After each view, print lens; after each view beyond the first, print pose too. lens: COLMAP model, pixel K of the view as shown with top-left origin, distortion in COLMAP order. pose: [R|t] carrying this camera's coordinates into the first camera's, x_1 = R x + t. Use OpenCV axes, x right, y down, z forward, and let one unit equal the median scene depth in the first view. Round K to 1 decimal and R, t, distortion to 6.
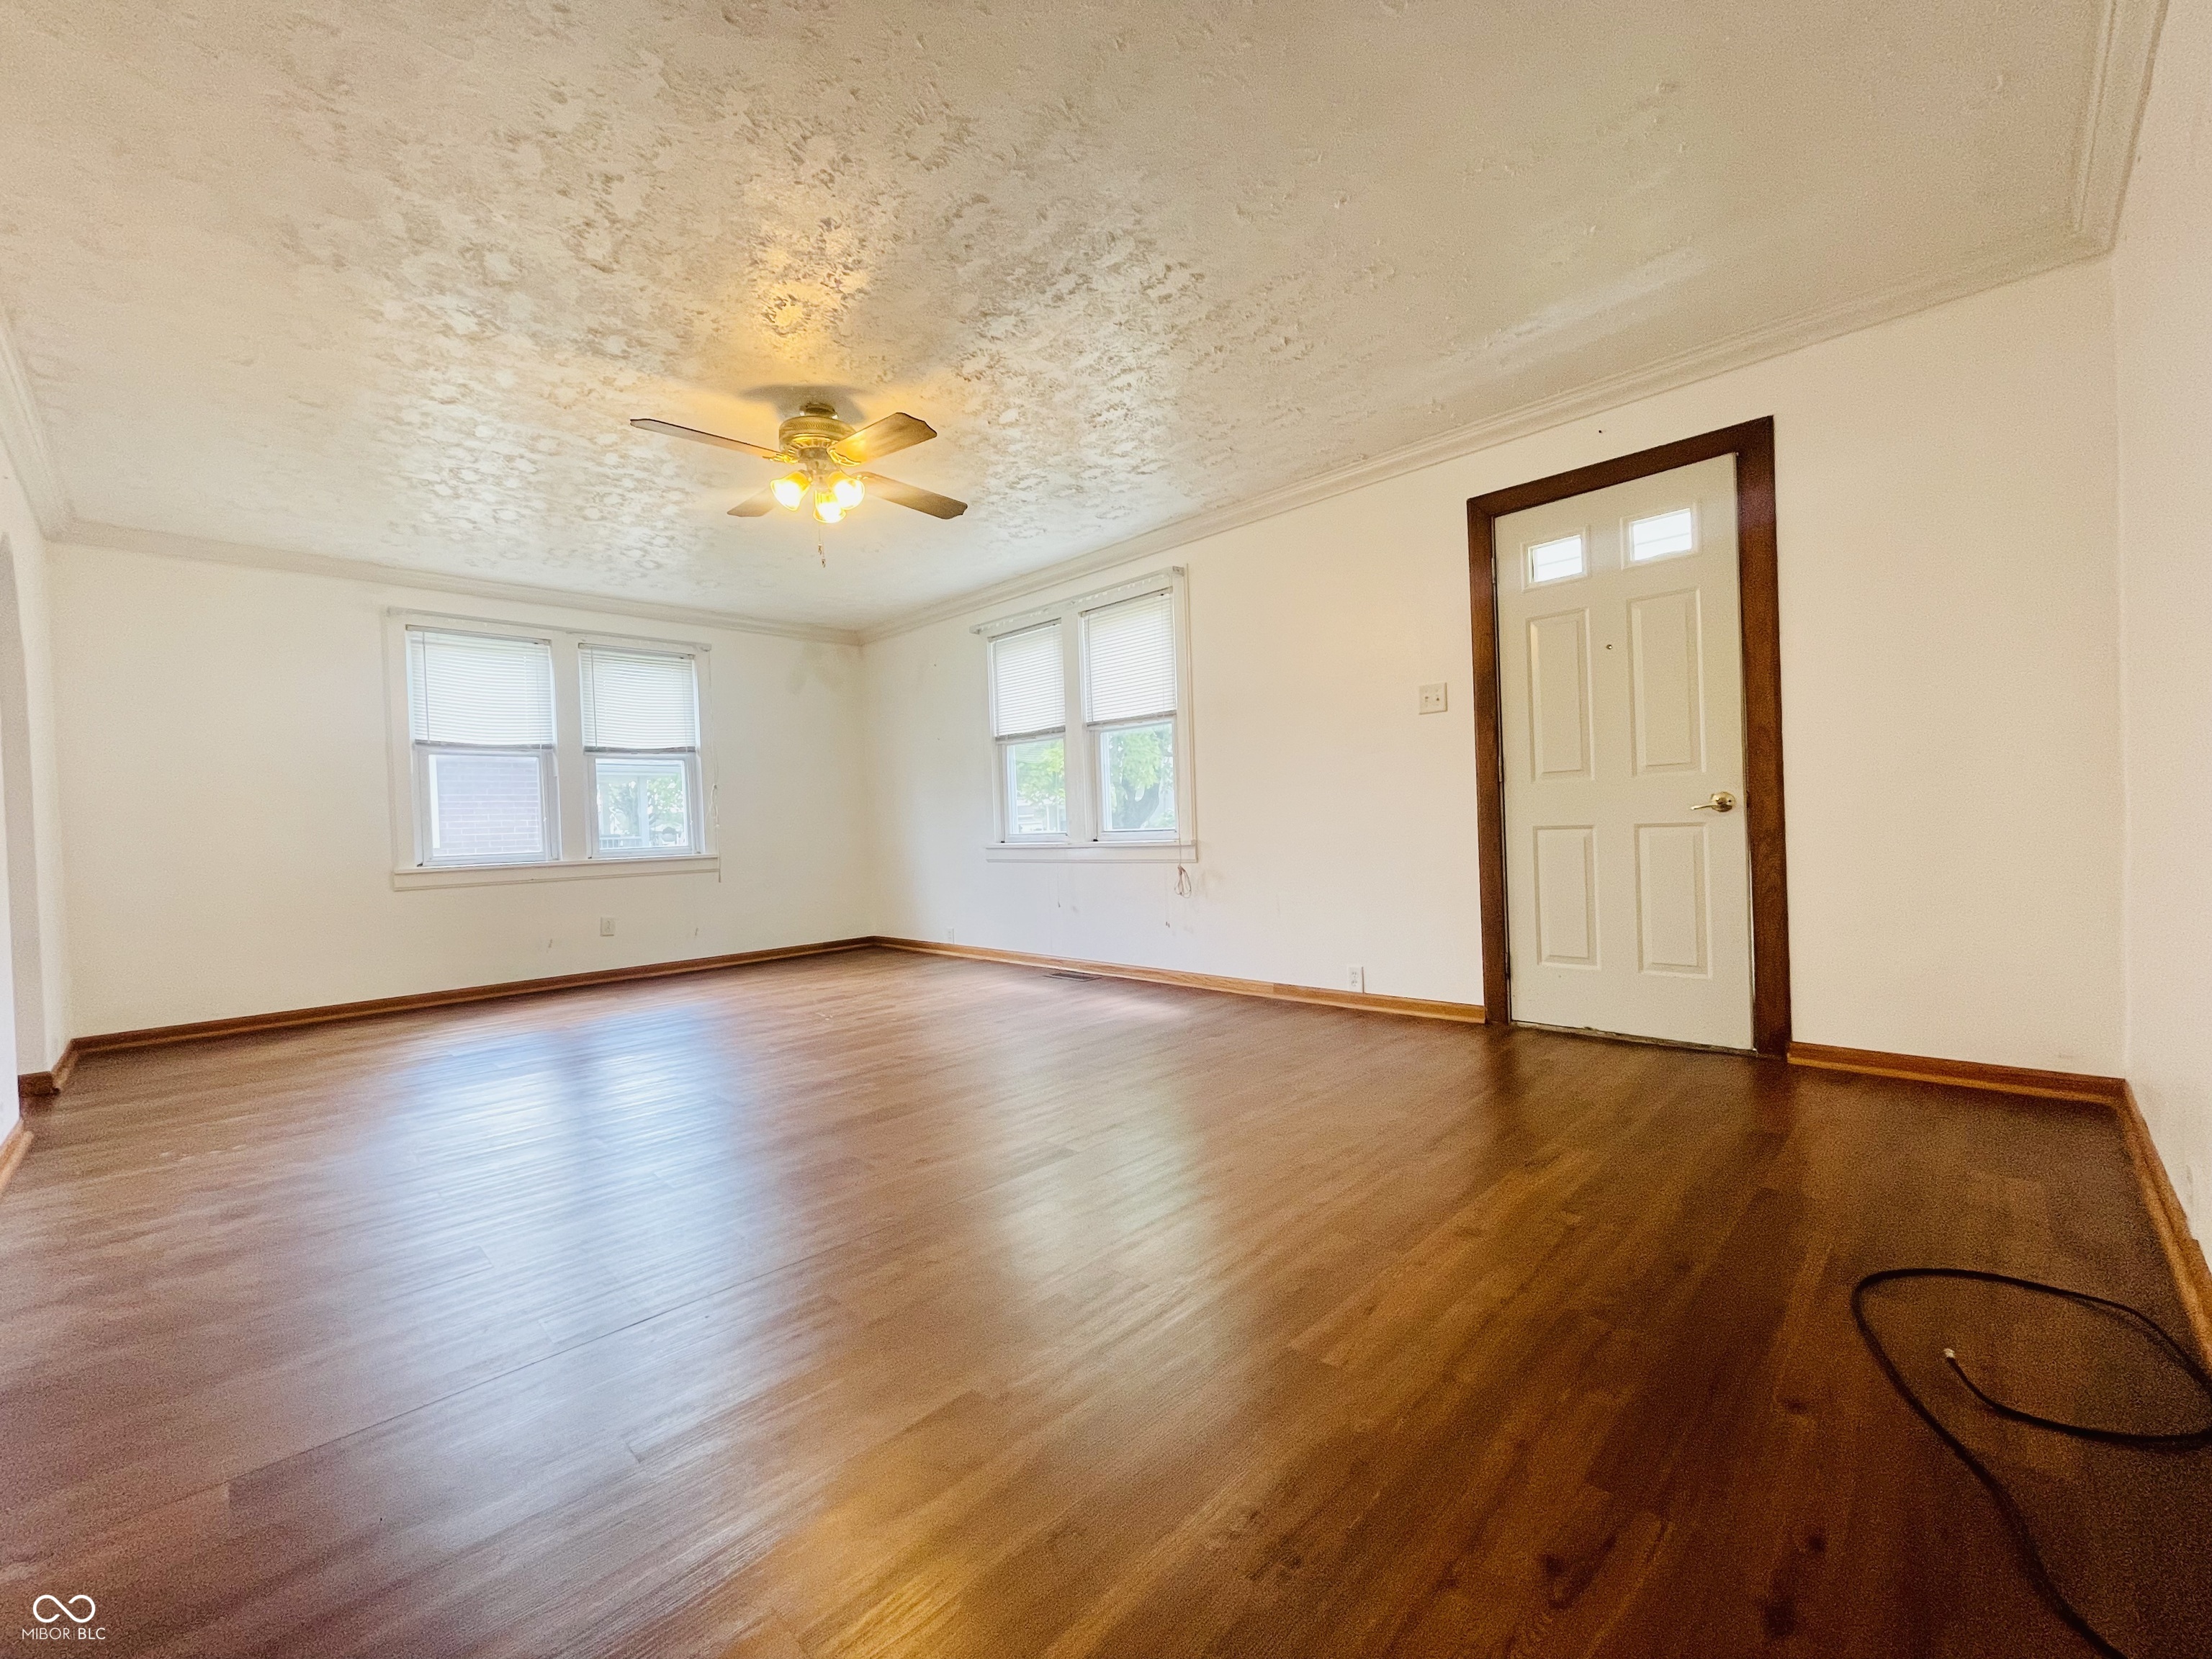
lens RADIAL K [[892.9, 0, 1097.6], [0, 892.9, 832.7], [0, 0, 1]] dist [-0.004336, 0.000838]
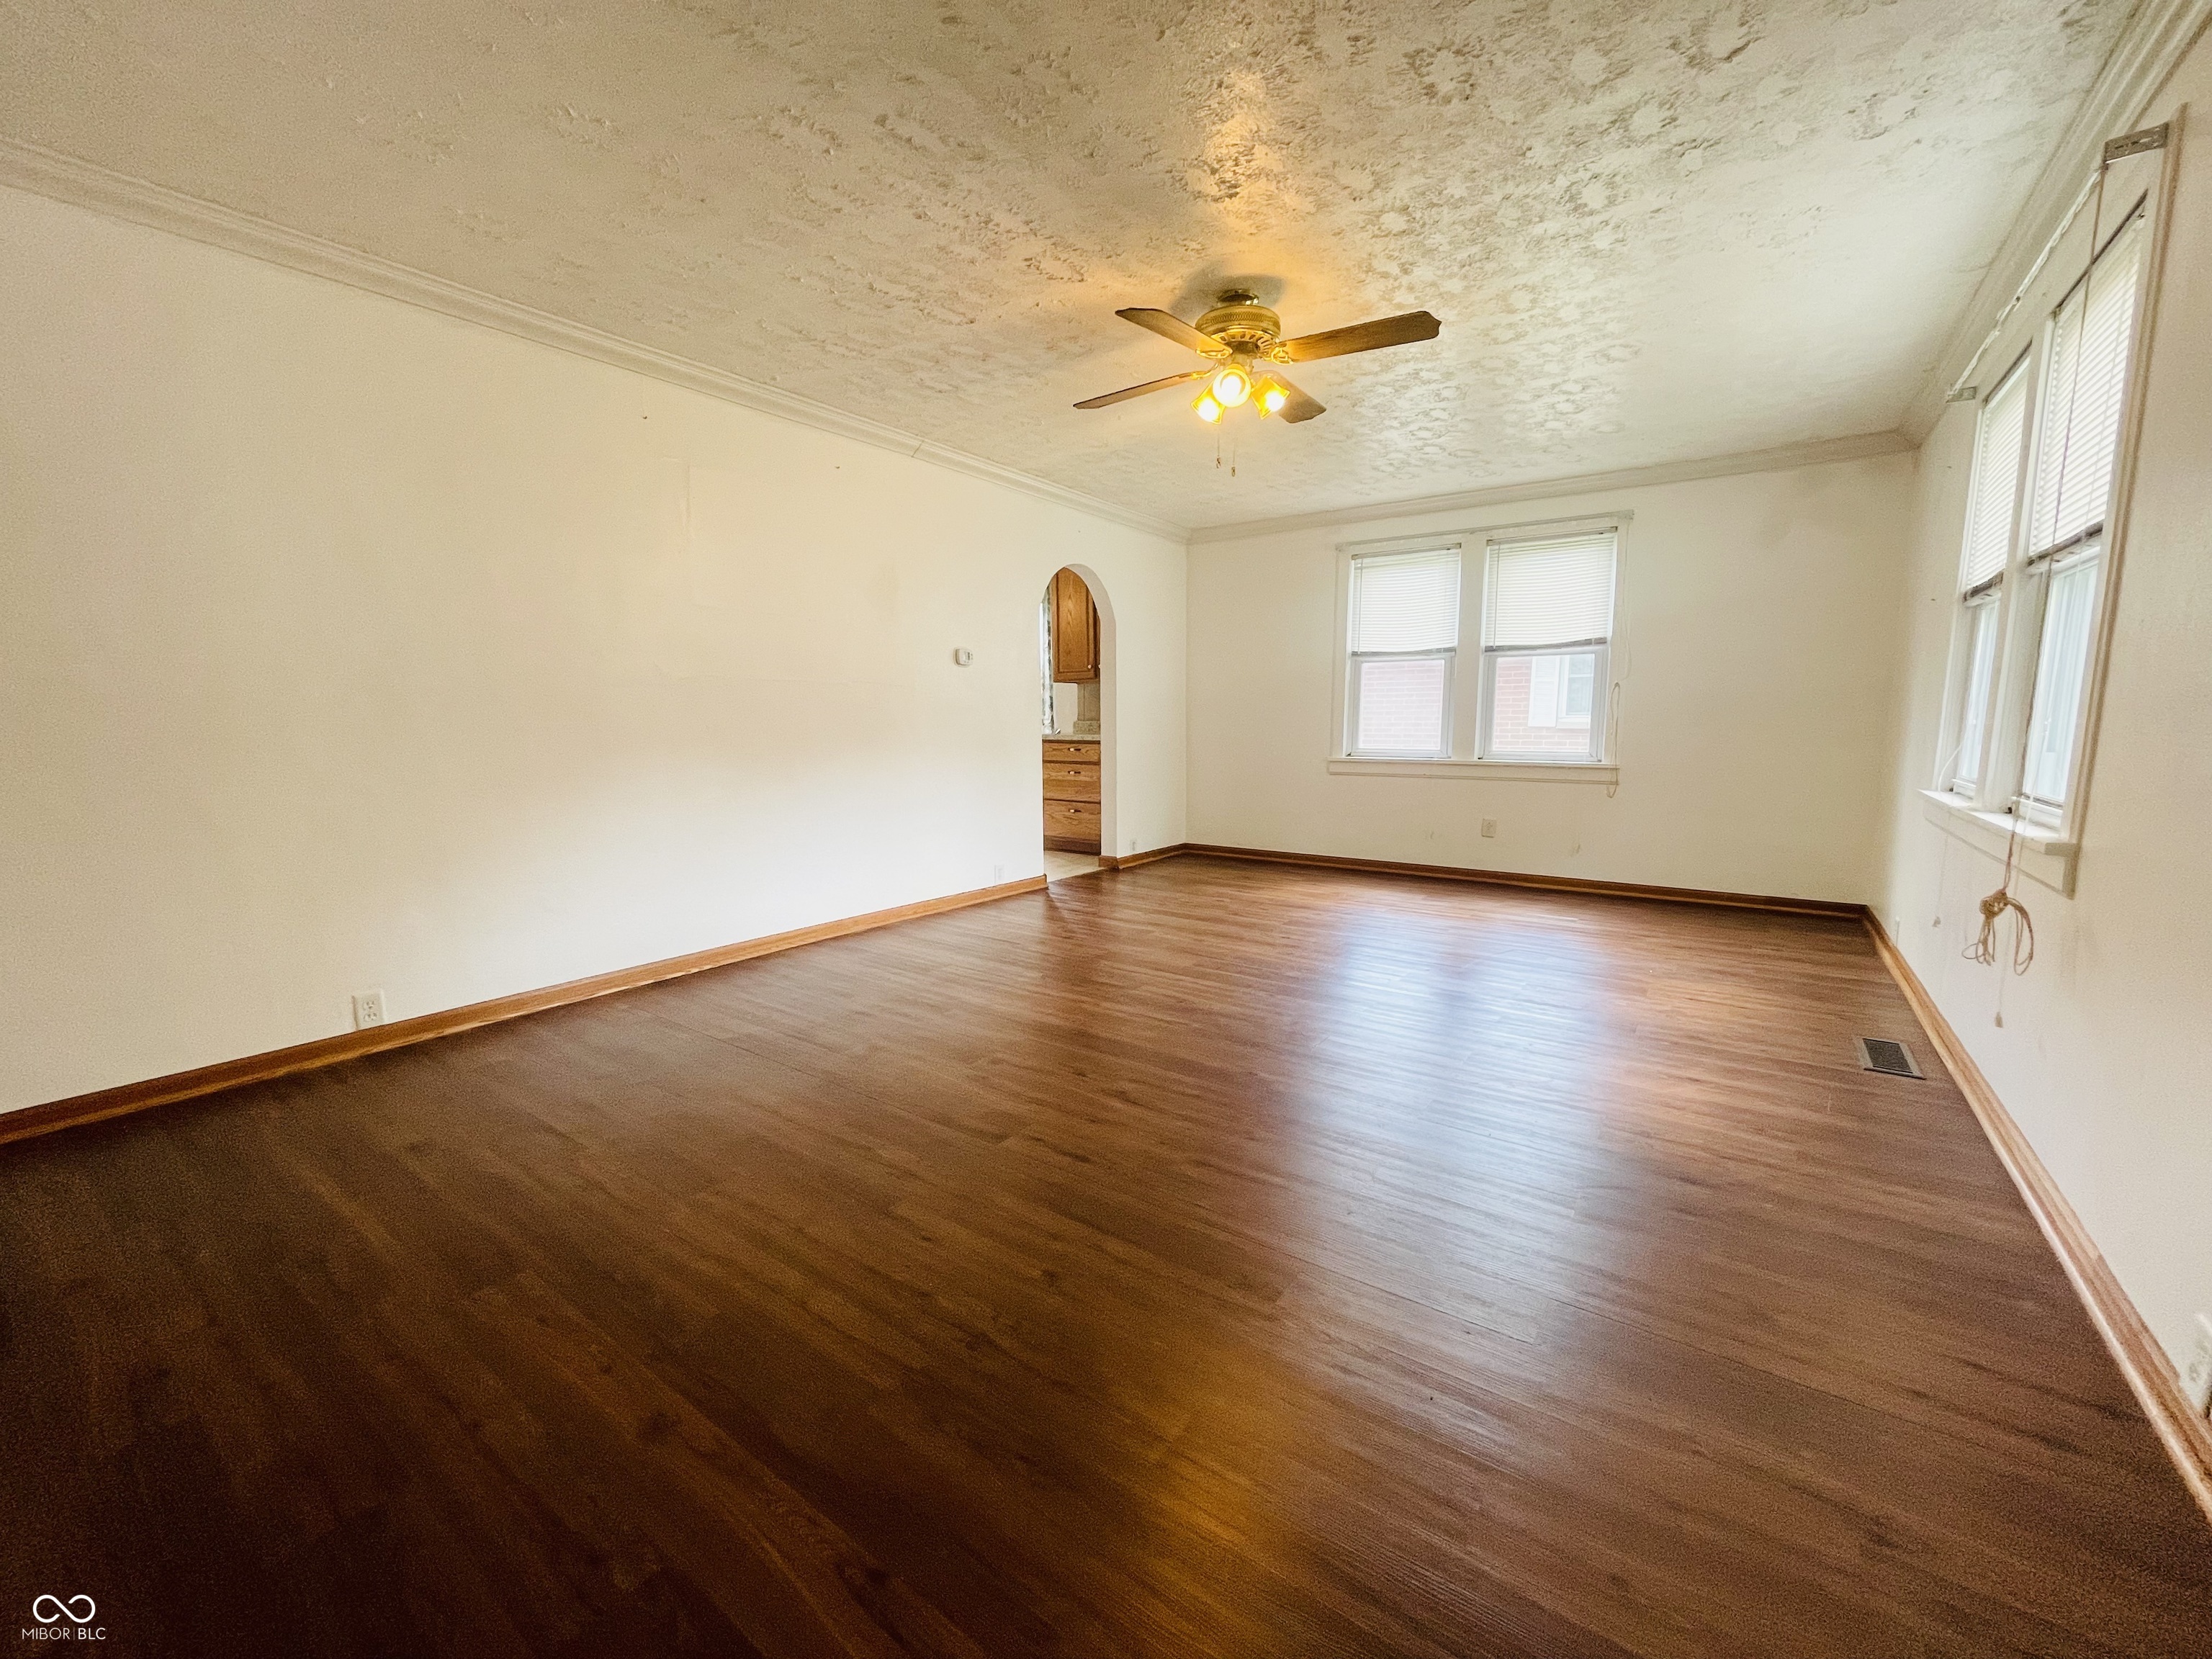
lens RADIAL K [[892.9, 0, 1102.5], [0, 892.9, 833.2], [0, 0, 1]] dist [-0.004336, 0.000838]
pose [[0.165443, 0.162115, -0.972804, 0.369697], [-0.009575, 0.986615, 0.162788, -0.050100], [0.986173, -0.017617, 0.164780, 0.418180]]
